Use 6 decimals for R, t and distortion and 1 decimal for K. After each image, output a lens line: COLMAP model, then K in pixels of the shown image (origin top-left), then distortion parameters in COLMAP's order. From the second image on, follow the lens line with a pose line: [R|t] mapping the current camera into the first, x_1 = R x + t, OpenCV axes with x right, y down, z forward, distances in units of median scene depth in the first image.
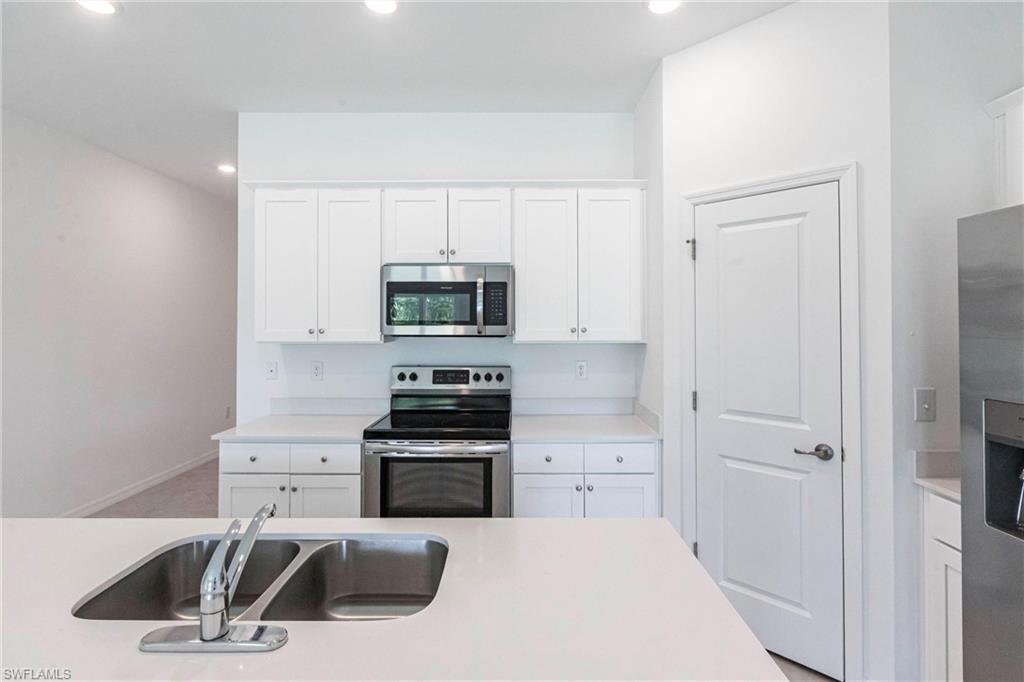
lens RADIAL K [[483.6, 0, 509.1], [0, 483.6, 317.9], [0, 0, 1]] dist [-0.002056, -0.000361]
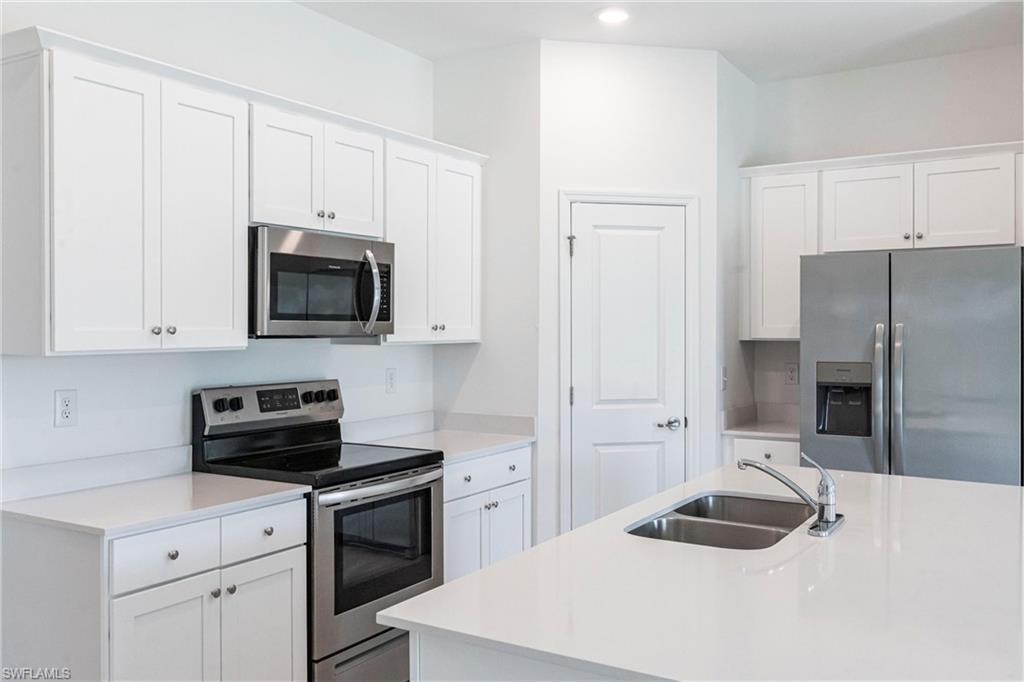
lens RADIAL K [[879.1, 0, 510.9], [0, 879.1, 329.1], [0, 0, 1]] dist [0.001441, 0.000272]
pose [[0.534517, -0.003954, 0.845148, -1.166899], [-0.008358, 0.999915, 0.009964, 0.013902], [-0.845116, -0.012389, 0.534439, 0.118311]]
